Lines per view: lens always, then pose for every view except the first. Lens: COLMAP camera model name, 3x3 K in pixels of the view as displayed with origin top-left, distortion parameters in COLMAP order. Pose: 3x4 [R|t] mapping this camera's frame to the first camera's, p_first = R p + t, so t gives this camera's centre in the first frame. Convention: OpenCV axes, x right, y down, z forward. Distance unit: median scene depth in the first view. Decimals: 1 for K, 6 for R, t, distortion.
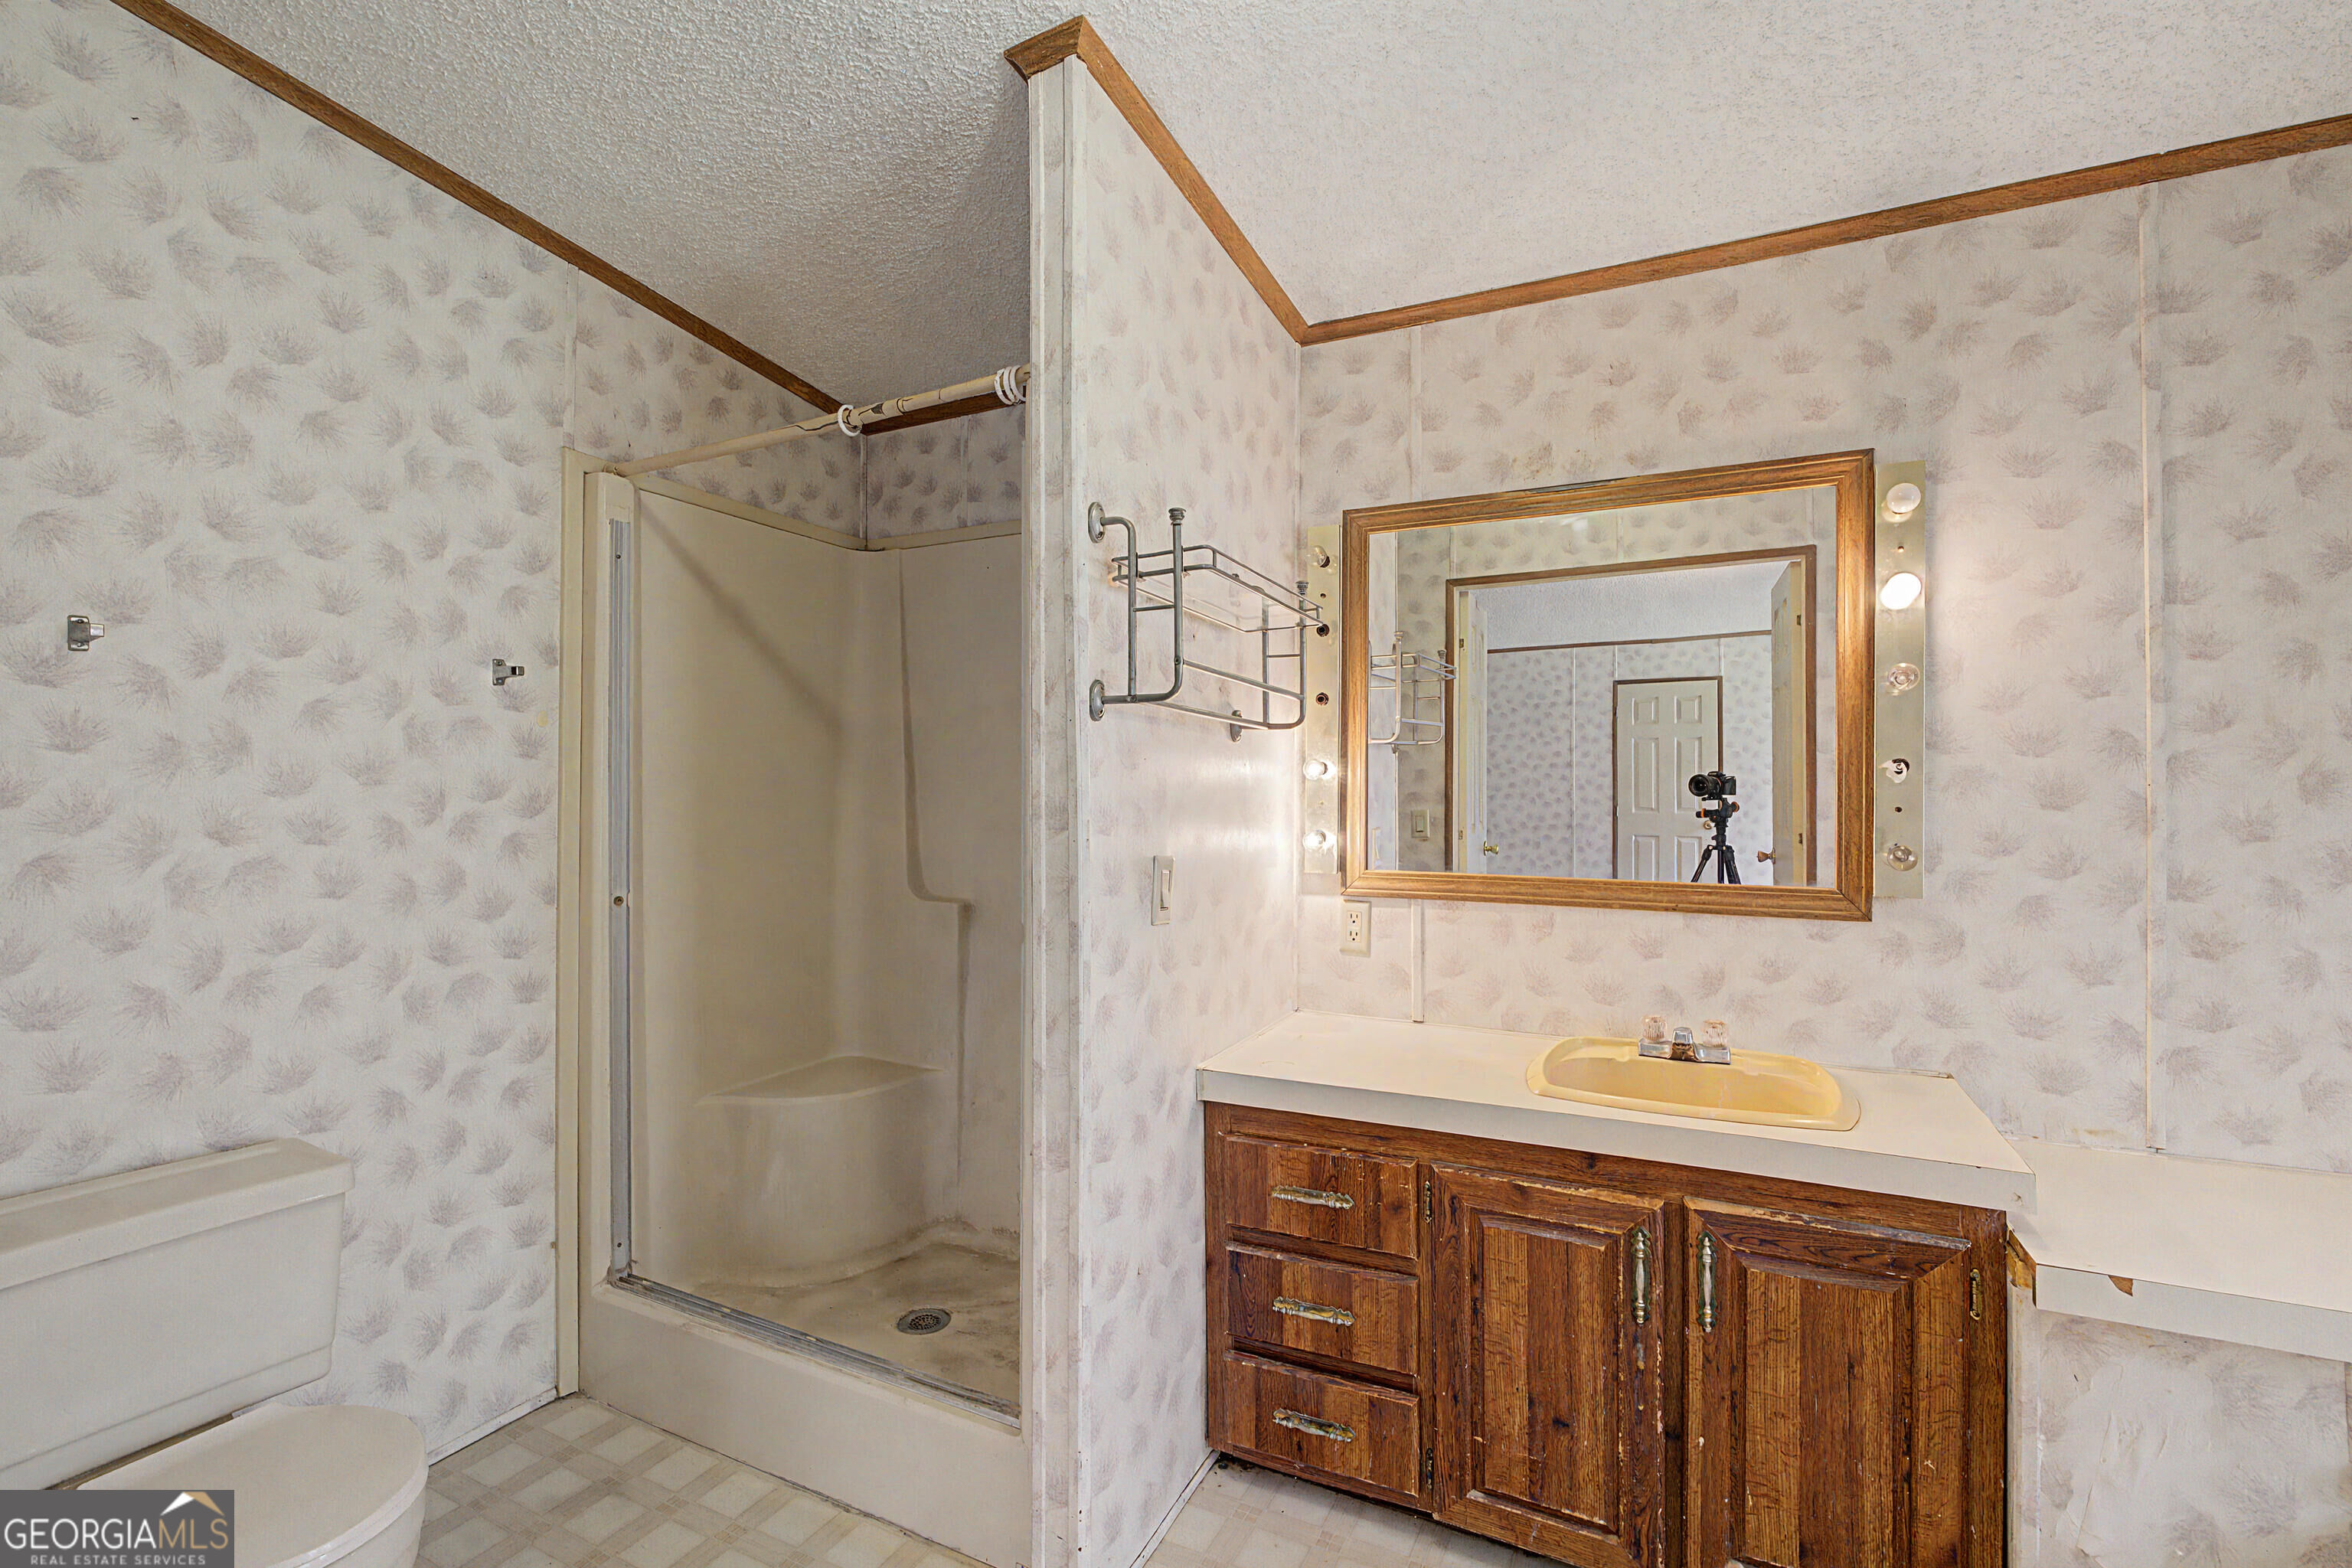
lens RADIAL K [[1035.0, 0, 1167.5], [0, 1035.0, 779.7], [0, 0, 1]] dist [-0.017730, -0.000310]
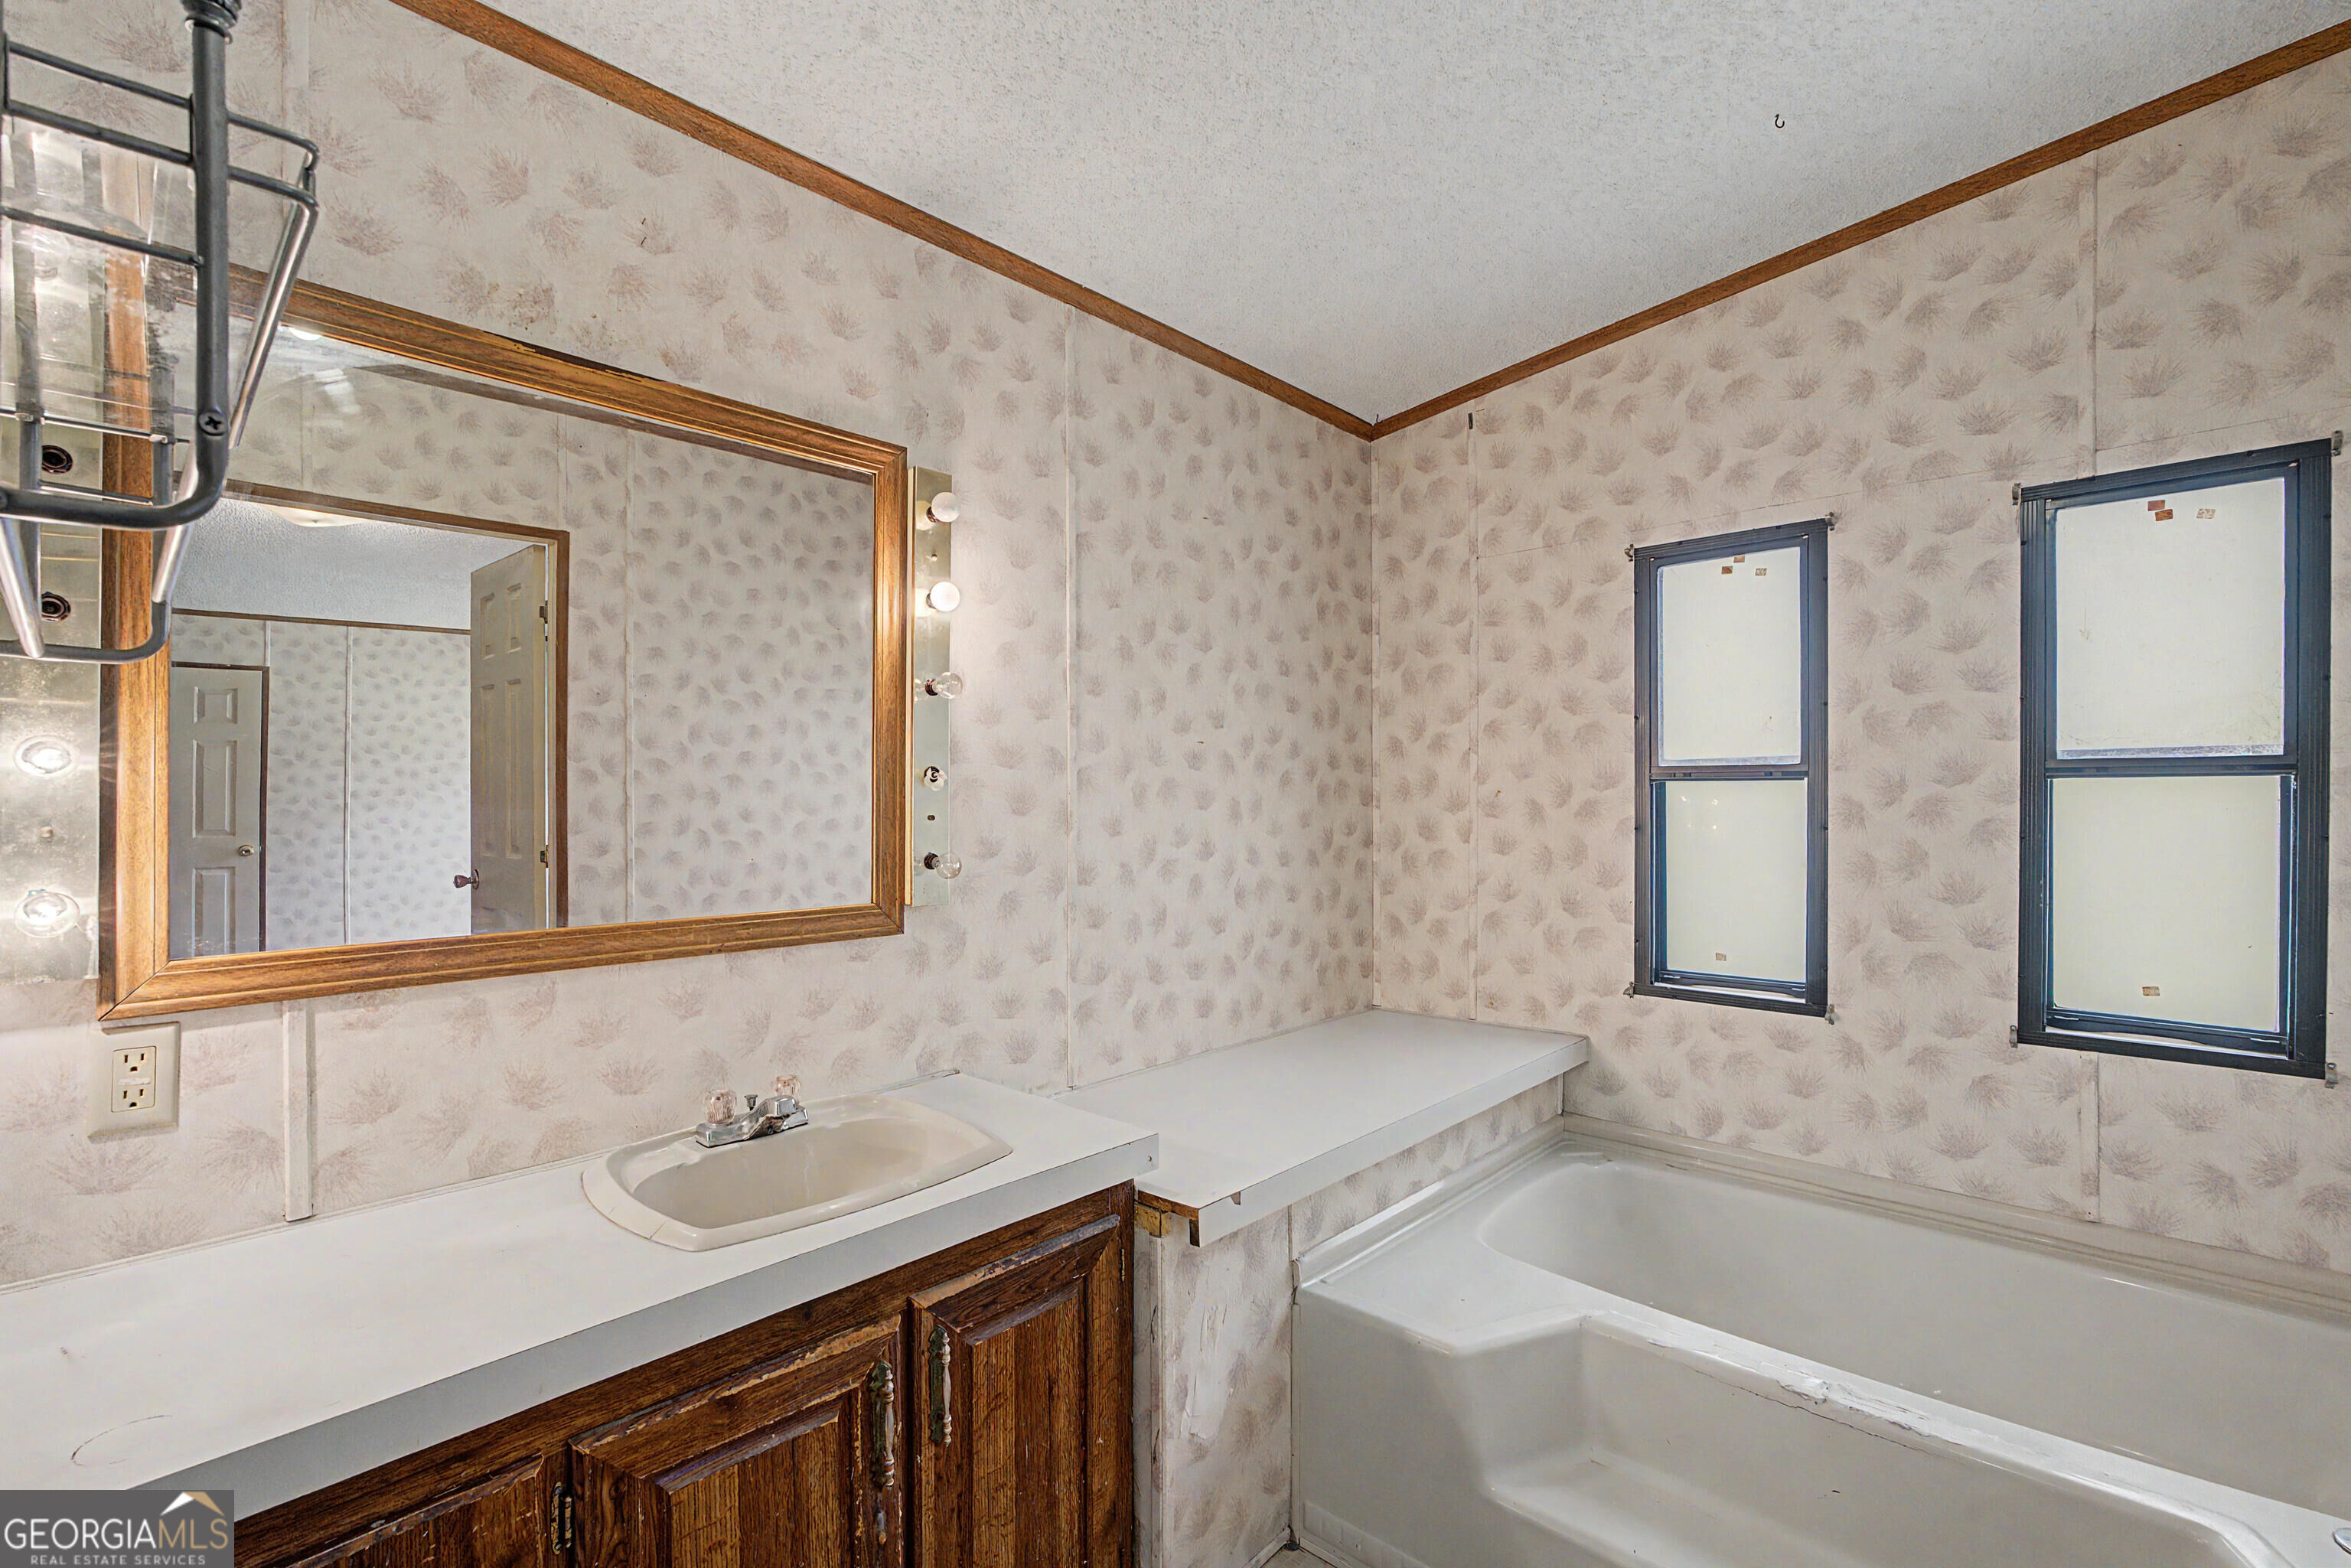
lens RADIAL K [[1034.6, 0, 1176.2], [0, 1034.6, 801.0], [0, 0, 1]] dist [-0.017730, -0.000310]
pose [[0.281619, -0.004179, 0.959517, -0.199615], [-0.000604, 0.999990, 0.004533, 0.008677], [-0.959526, -0.001856, 0.281614, 0.525473]]
